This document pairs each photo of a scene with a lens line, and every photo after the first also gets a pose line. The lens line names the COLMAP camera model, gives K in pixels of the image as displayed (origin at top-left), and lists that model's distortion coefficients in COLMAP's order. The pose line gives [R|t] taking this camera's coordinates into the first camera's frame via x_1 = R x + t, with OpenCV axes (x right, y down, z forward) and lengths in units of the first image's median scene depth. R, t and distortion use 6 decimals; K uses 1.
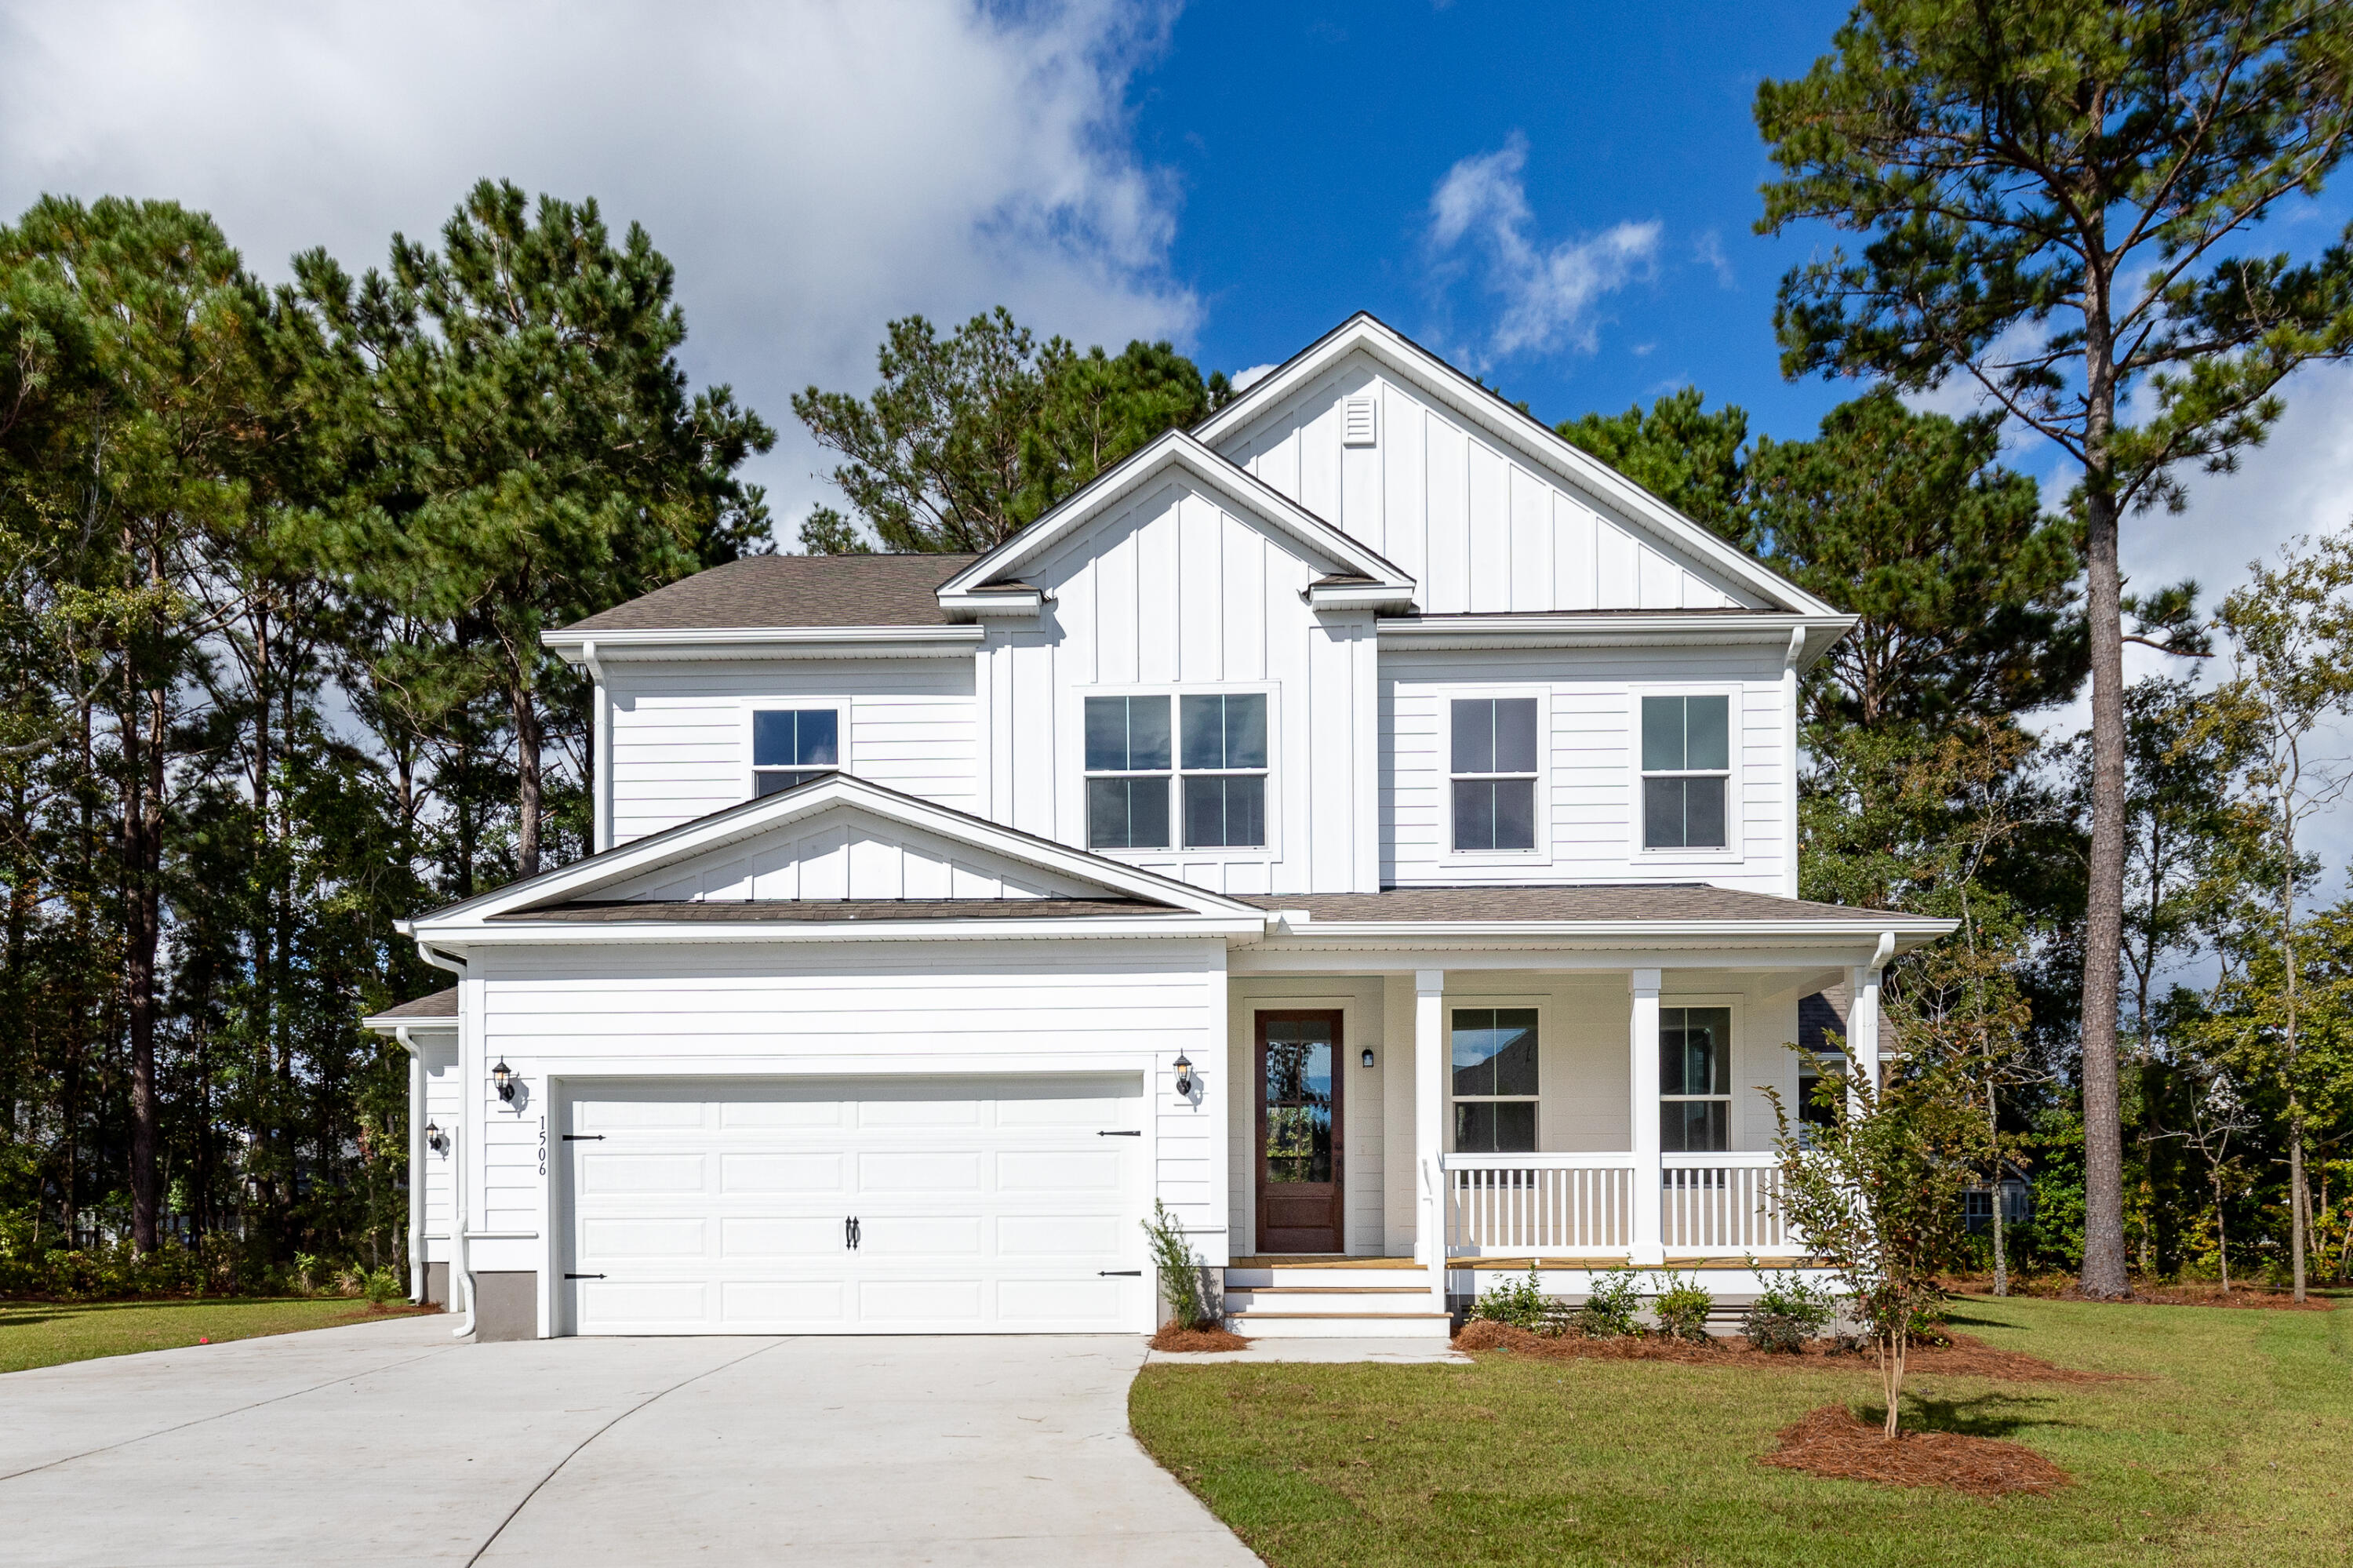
lens RADIAL K [[1316.3, 0, 1178.6], [0, 1316.3, 855.0], [0, 0, 1]] dist [0.001509, 0.000098]
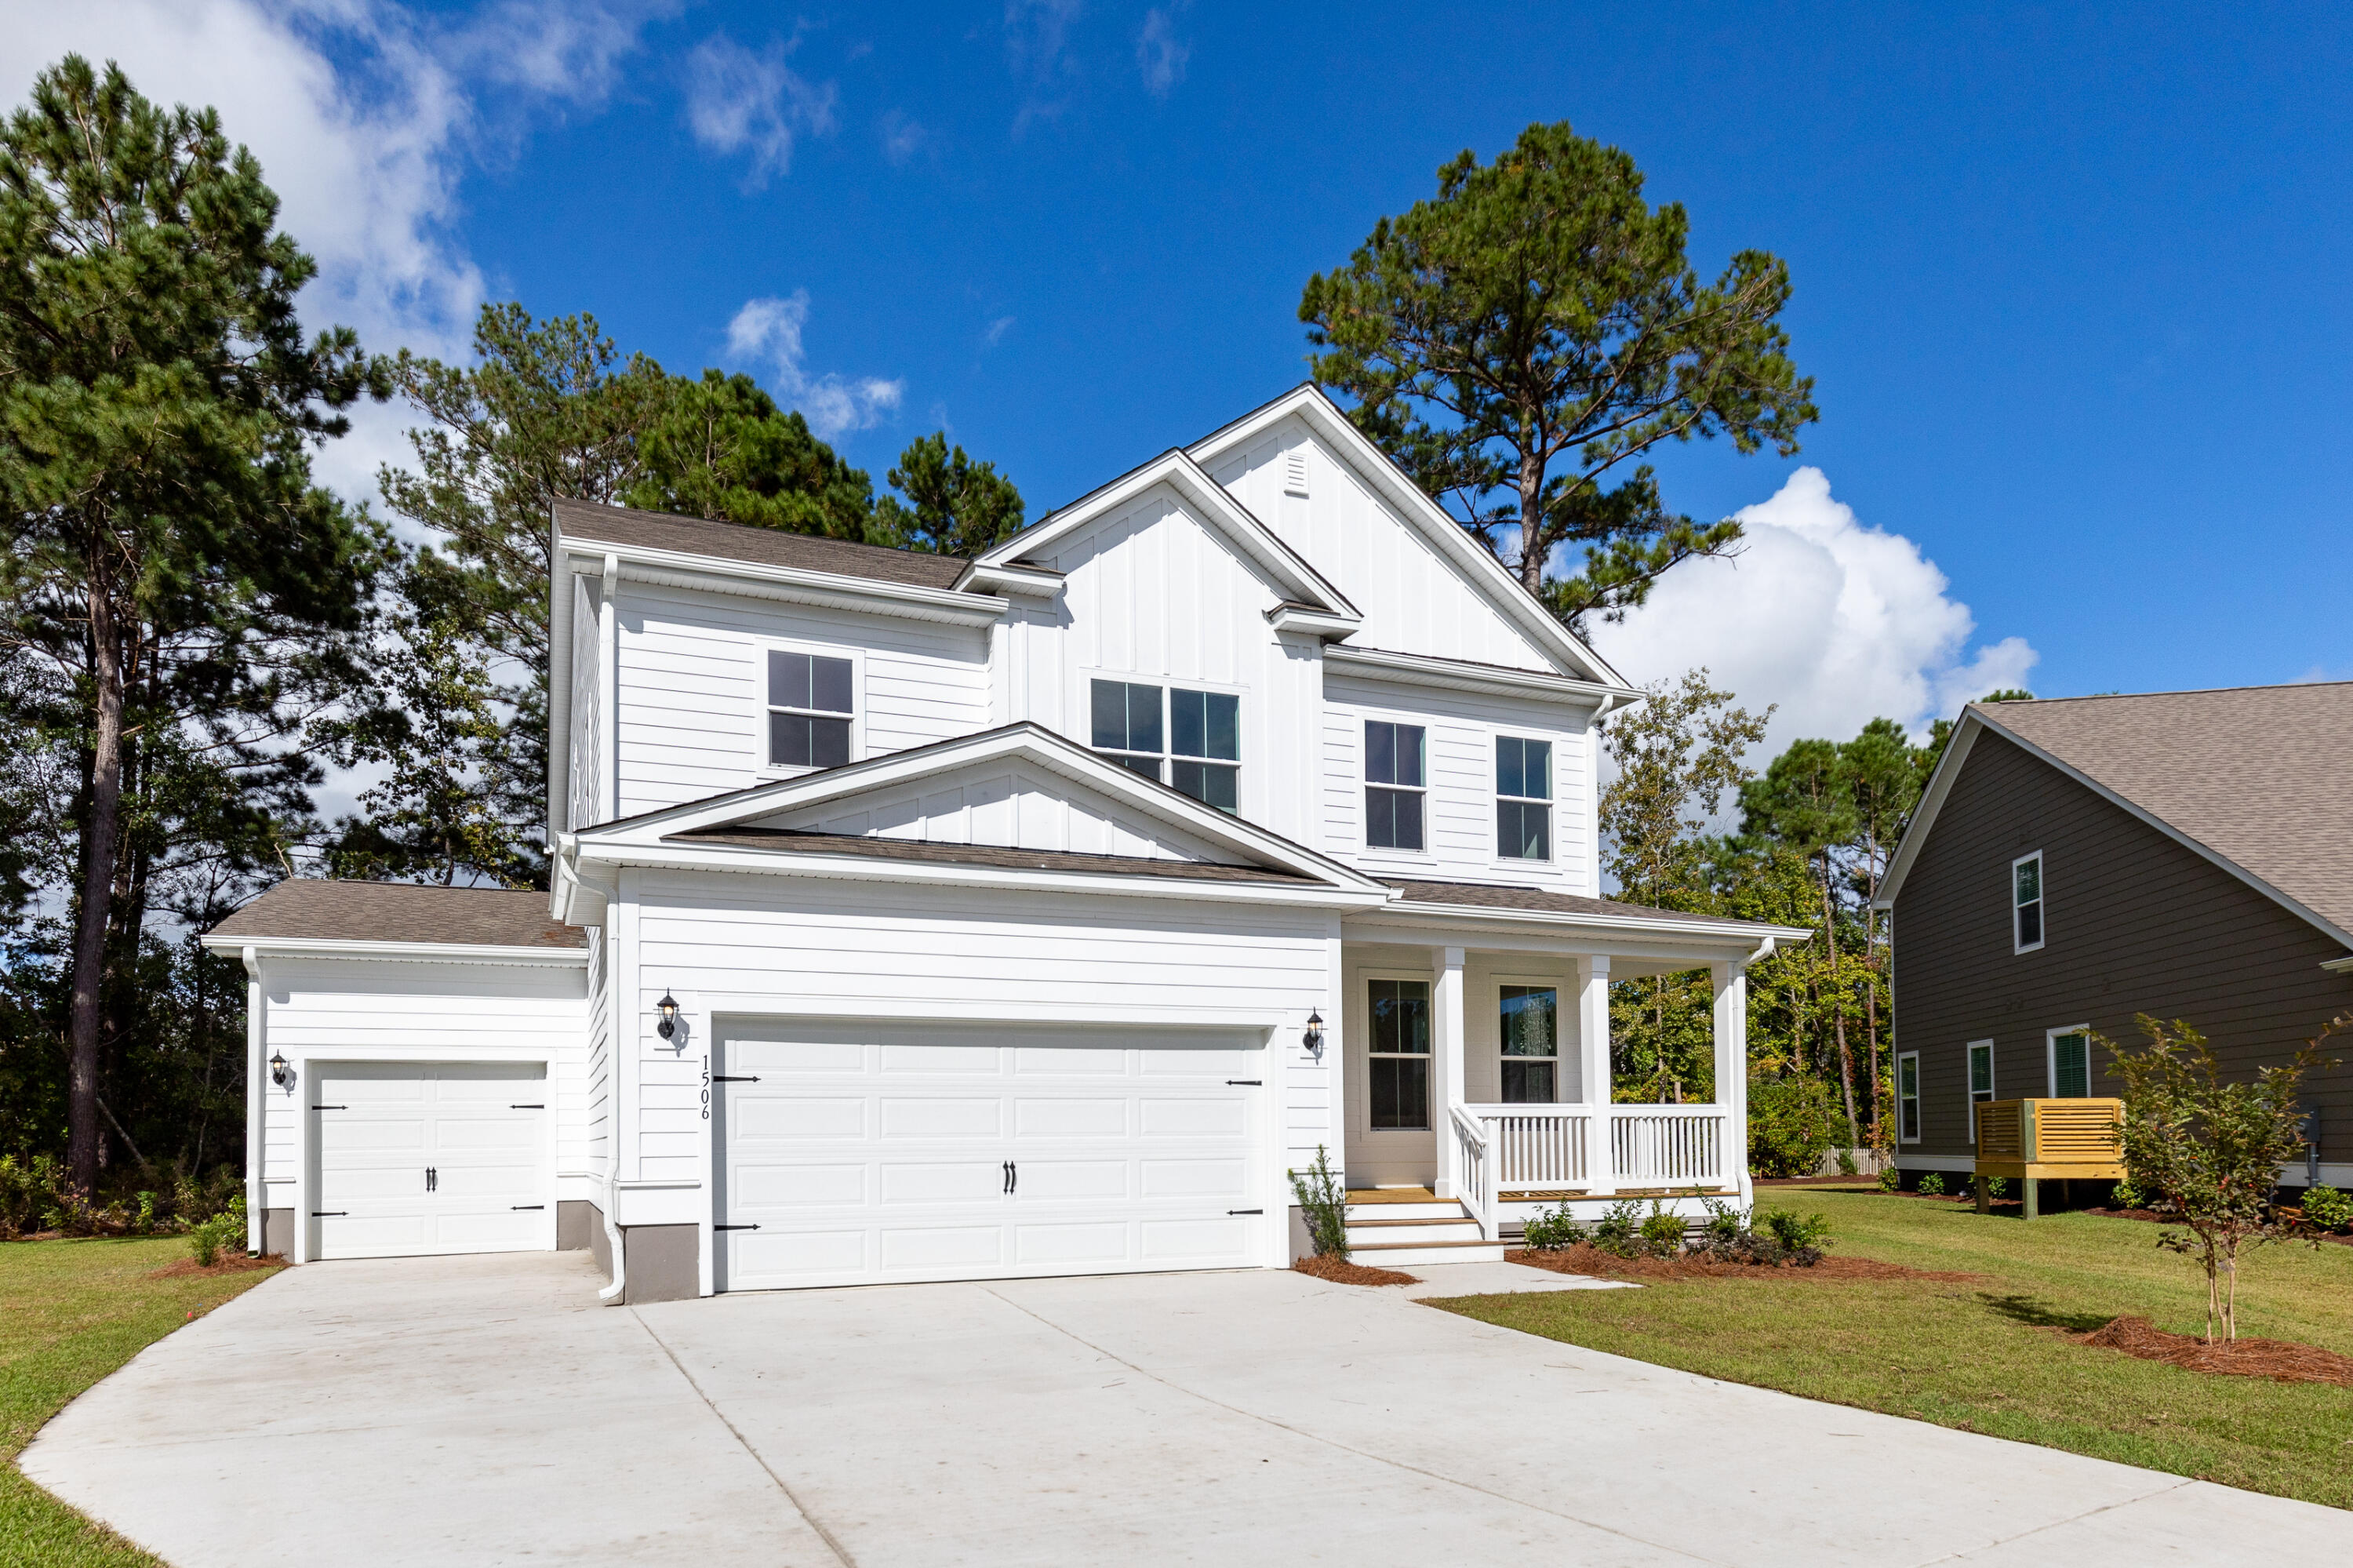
lens RADIAL K [[1102.5, 0, 1048.9], [0, 1102.5, 837.4], [0, 0, 1]] dist [-0.000058, -0.000034]
pose [[0.948087, 0.082513, 0.307121, -0.362906], [-0.081406, 0.996545, -0.016434, 0.027892], [-0.307417, -0.009421, 0.951528, 0.136701]]
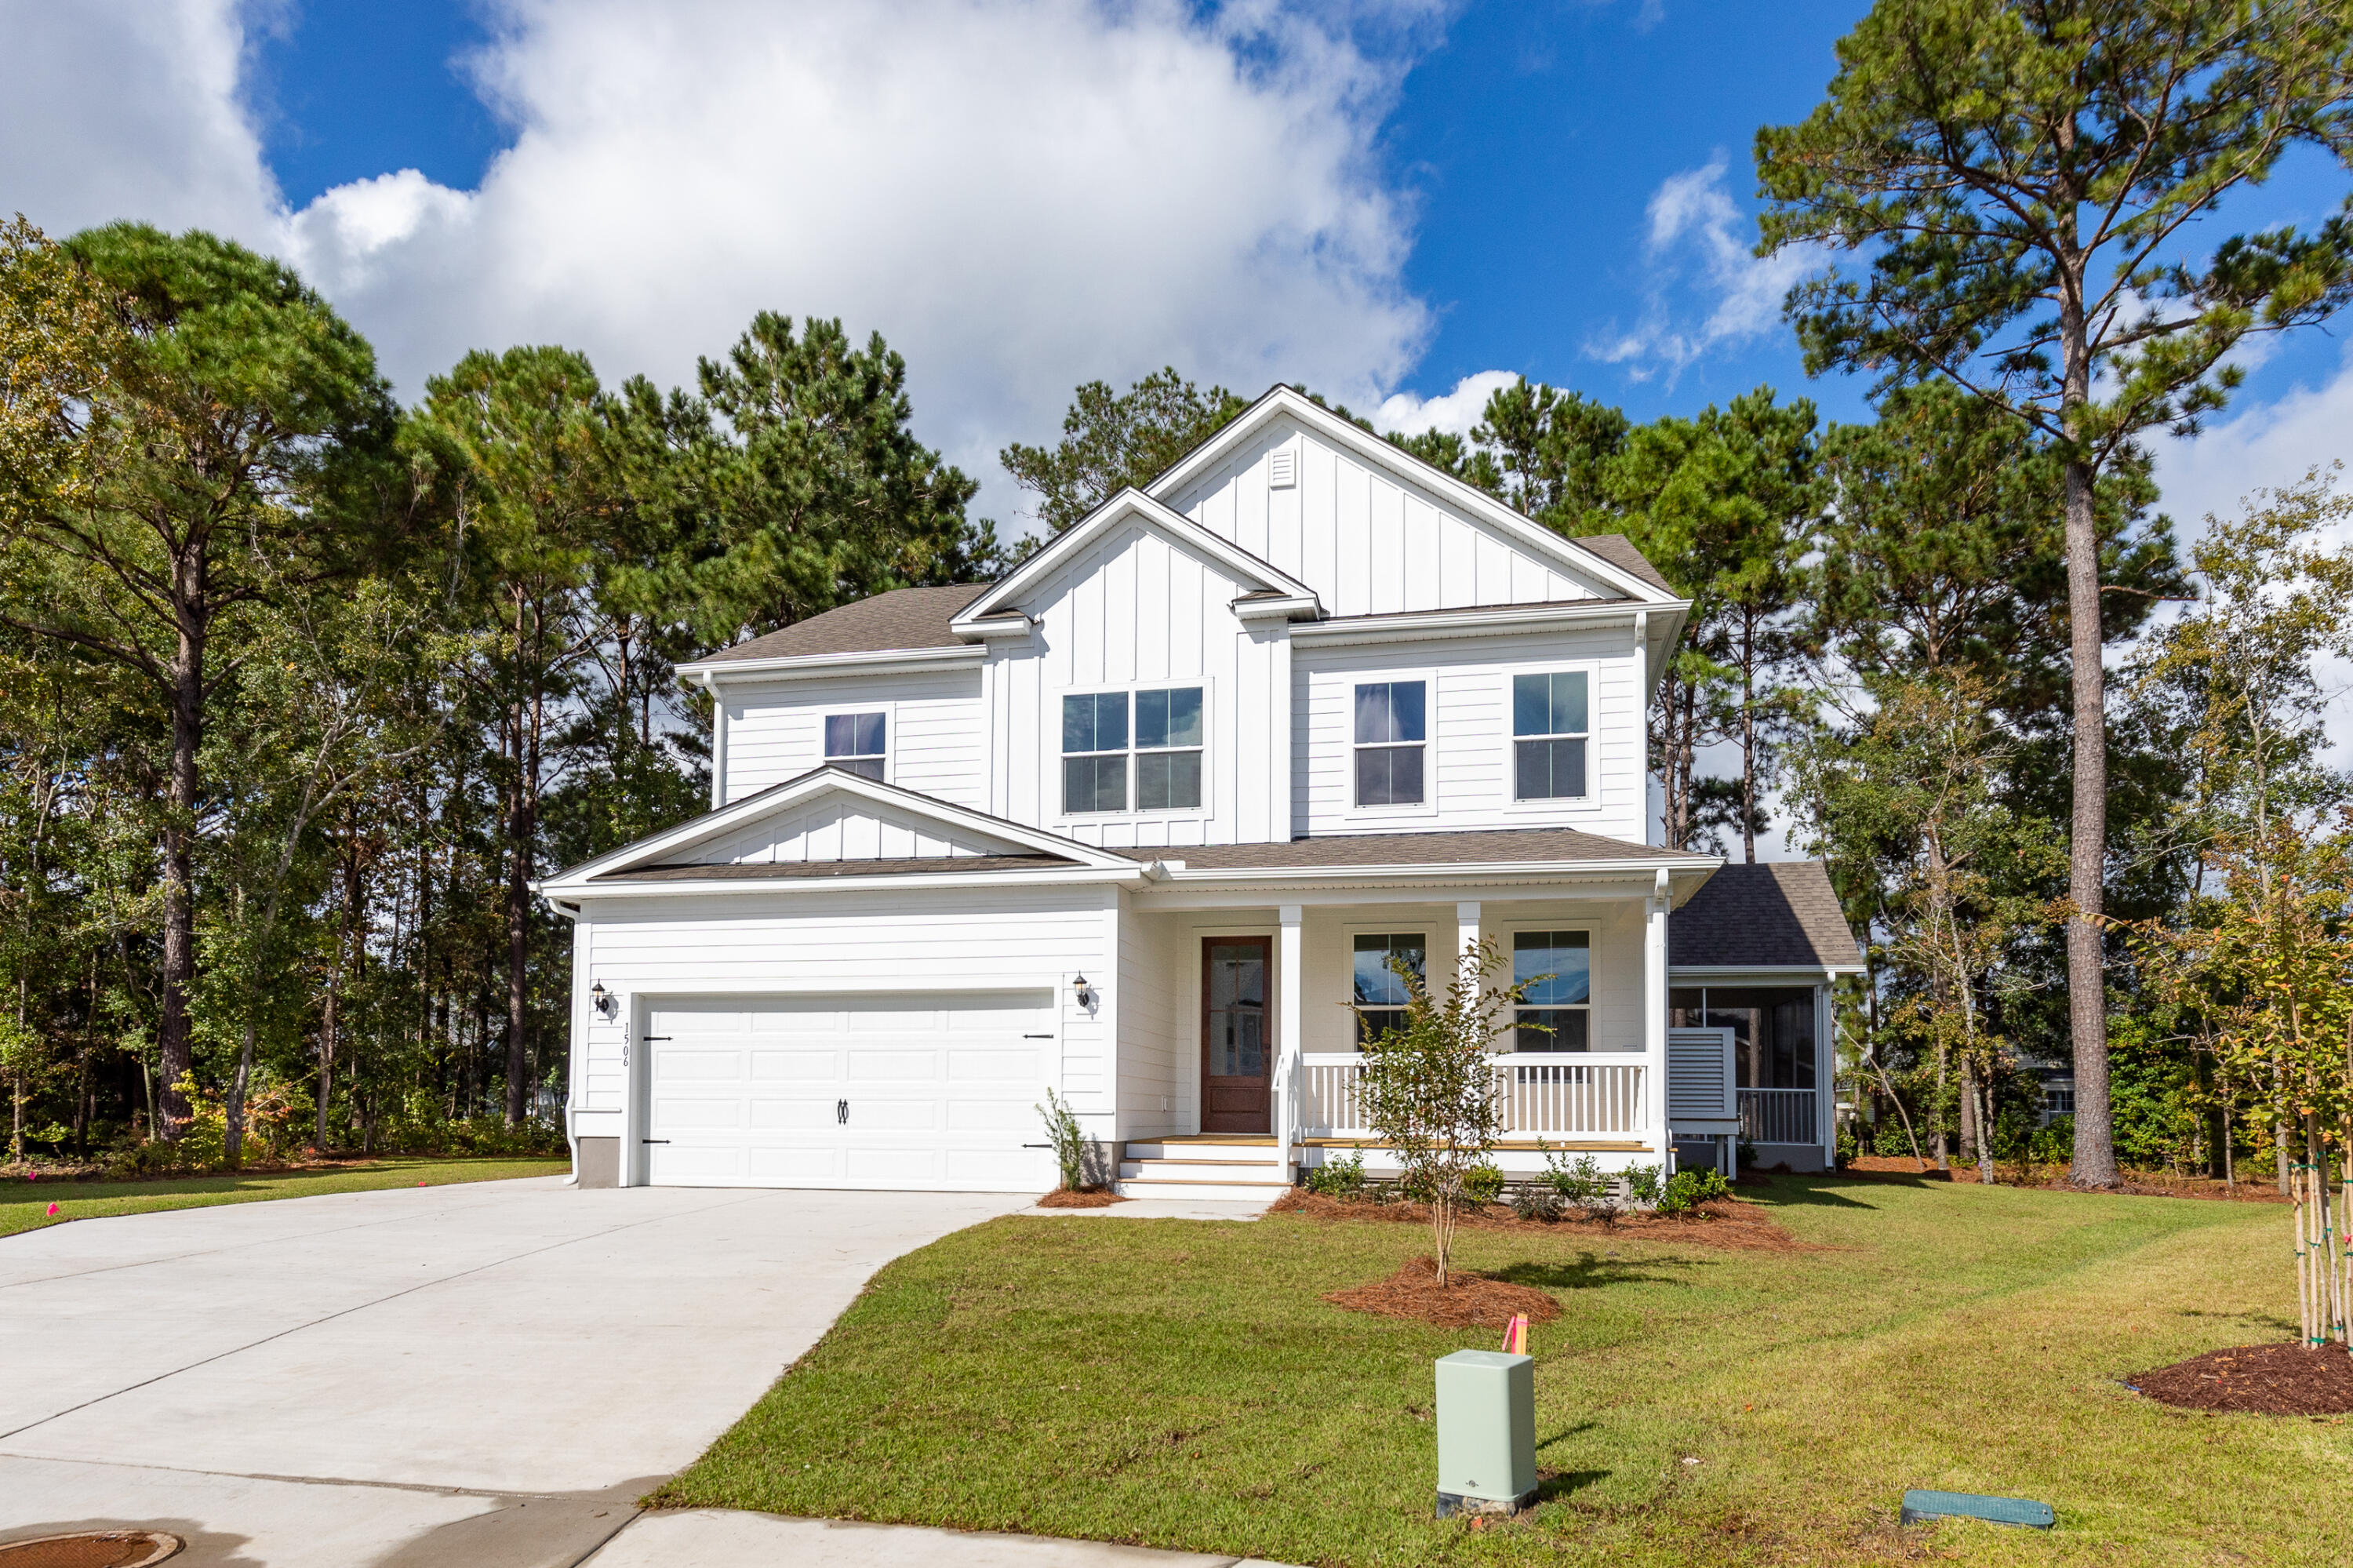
lens RADIAL K [[1082.5, 0, 1178.8], [0, 1082.5, 754.6], [0, 0, 1]] dist [-0.000190, -0.000020]
pose [[0.989387, -0.034674, -0.141108, 0.184531], [0.028337, 0.998508, -0.046670, -0.008903], [0.142516, 0.042177, 0.988893, -0.034559]]
